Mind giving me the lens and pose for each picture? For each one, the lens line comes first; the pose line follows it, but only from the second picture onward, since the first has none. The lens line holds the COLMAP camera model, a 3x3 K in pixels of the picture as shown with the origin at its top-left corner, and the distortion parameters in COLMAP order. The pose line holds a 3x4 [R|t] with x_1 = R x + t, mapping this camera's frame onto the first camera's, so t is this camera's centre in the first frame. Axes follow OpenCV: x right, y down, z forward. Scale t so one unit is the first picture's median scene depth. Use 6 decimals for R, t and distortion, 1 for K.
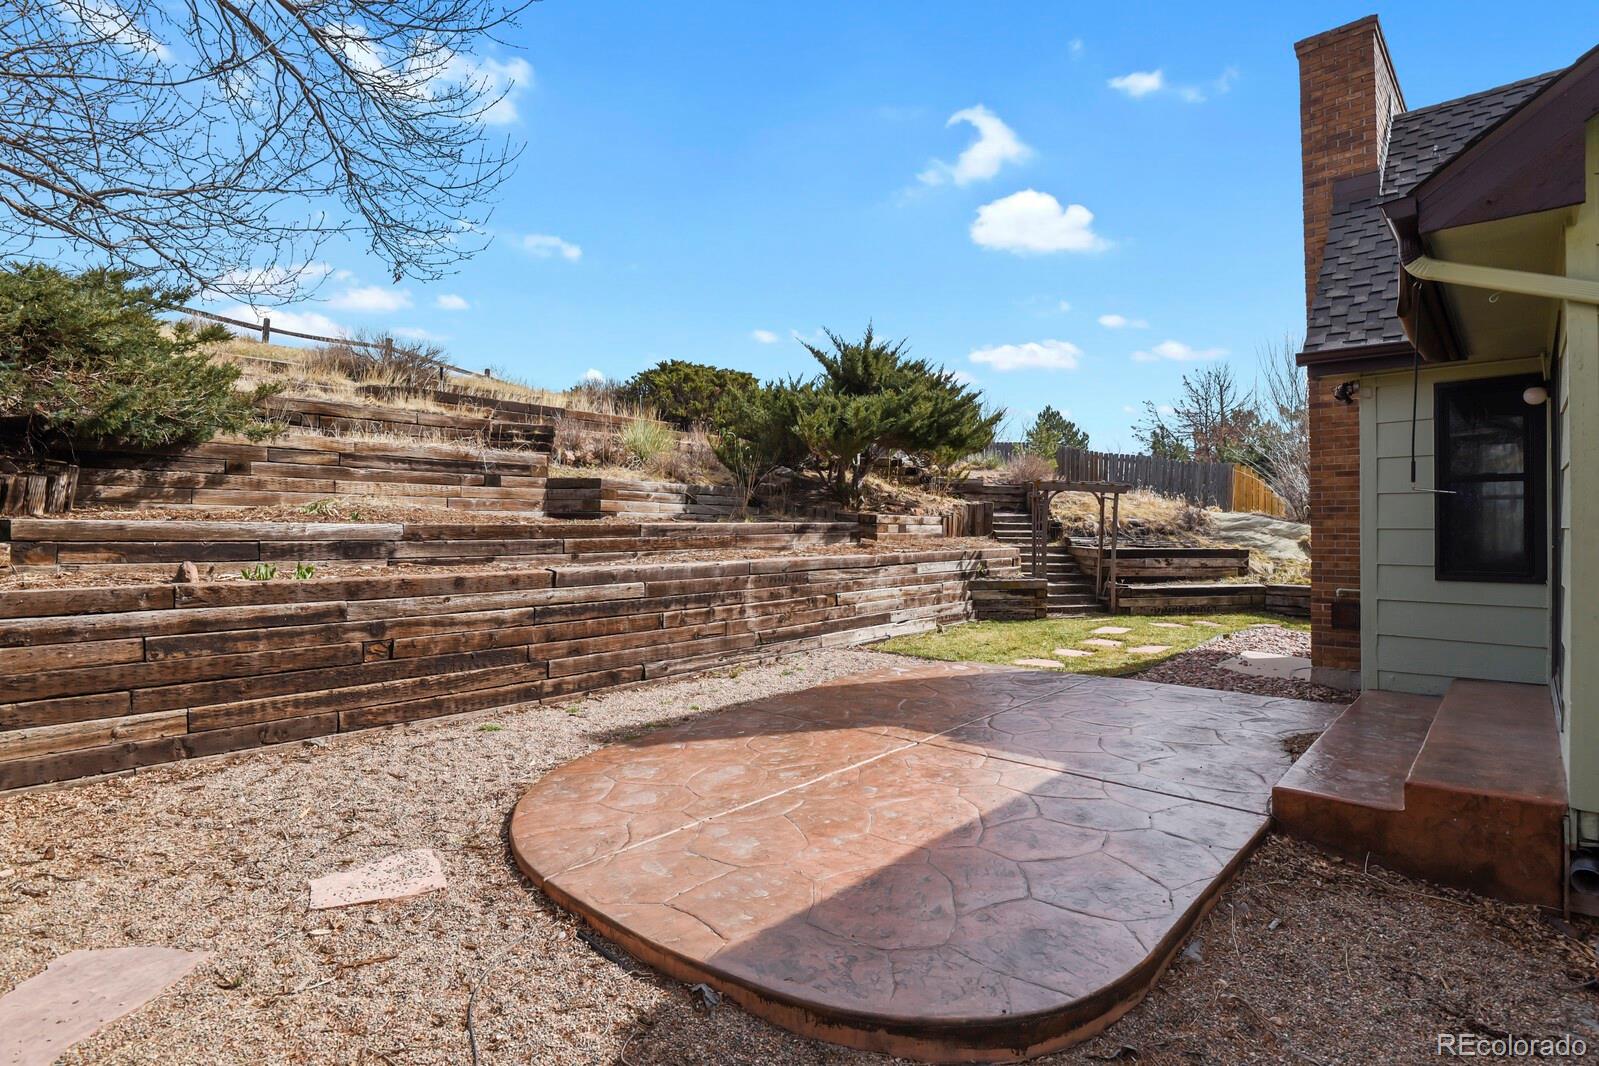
lens RADIAL K [[775.7, 0, 803.0], [0, 775.7, 526.9], [0, 0, 1]] dist [-0.014589, -0.004108]
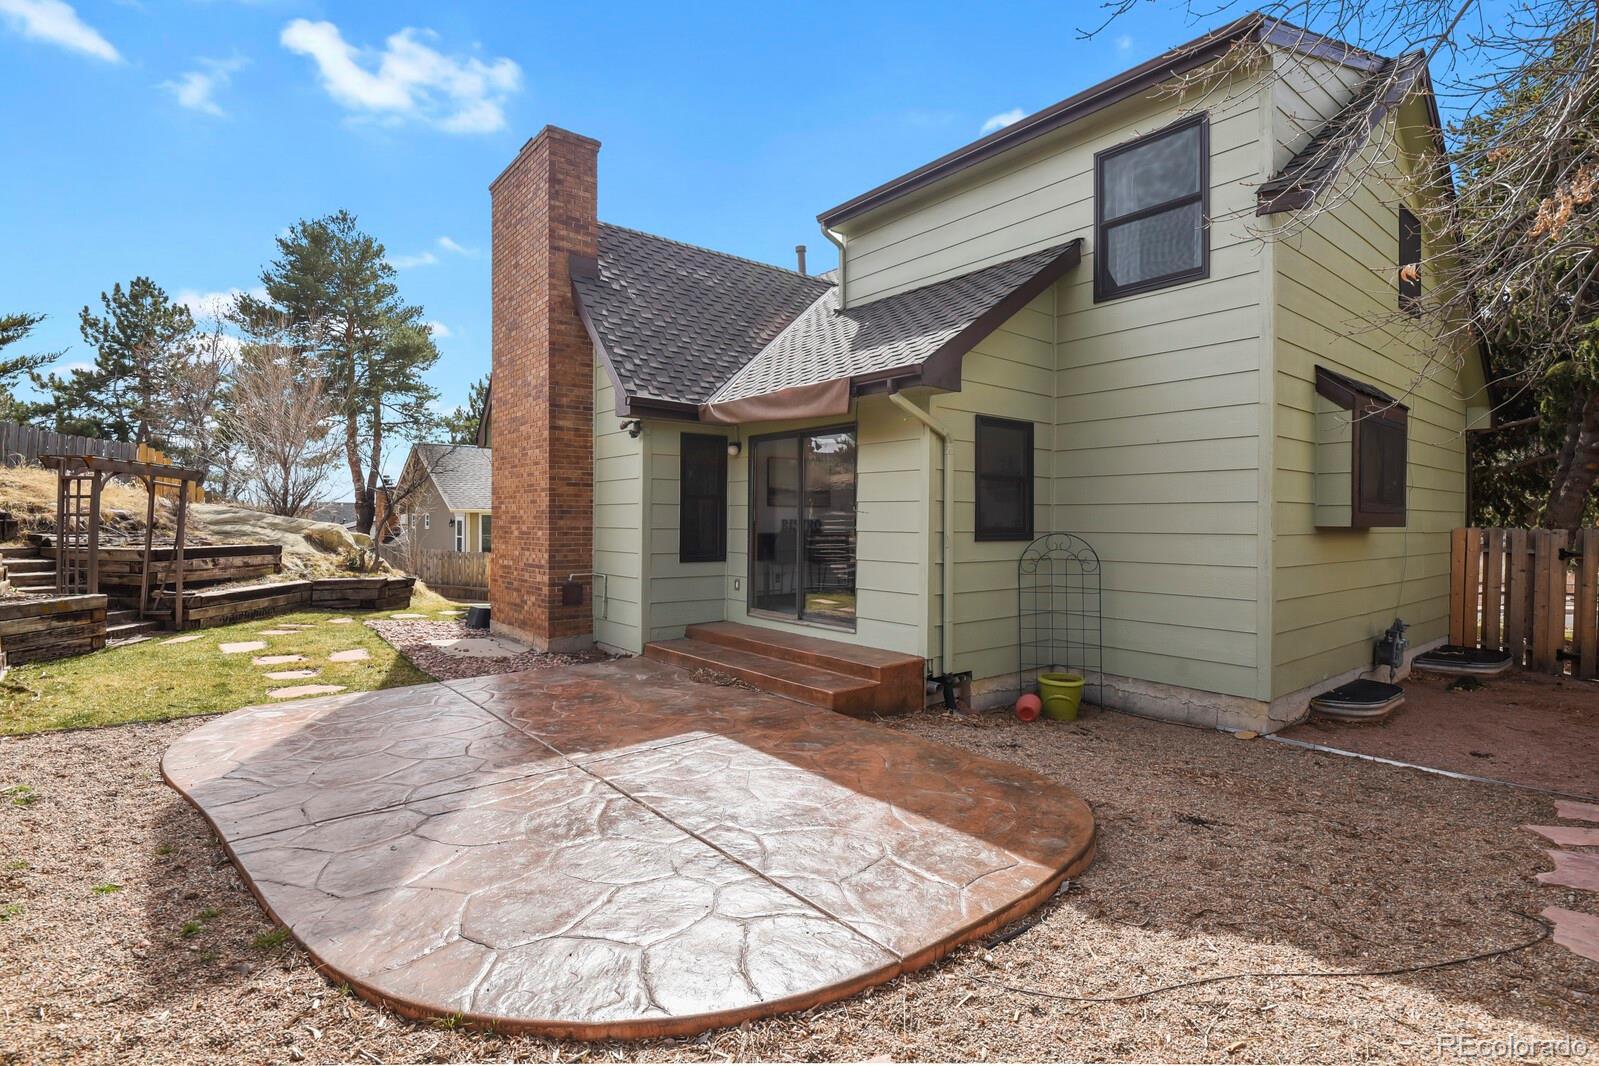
lens RADIAL K [[775.7, 0, 804.9], [0, 775.7, 528.1], [0, 0, 1]] dist [-0.014589, -0.004108]
pose [[0.130519, -0.007187, 0.991420, -0.310052], [-0.009171, 0.999922, 0.008456, -0.006257], [-0.991403, -0.010196, 0.130443, 0.261753]]
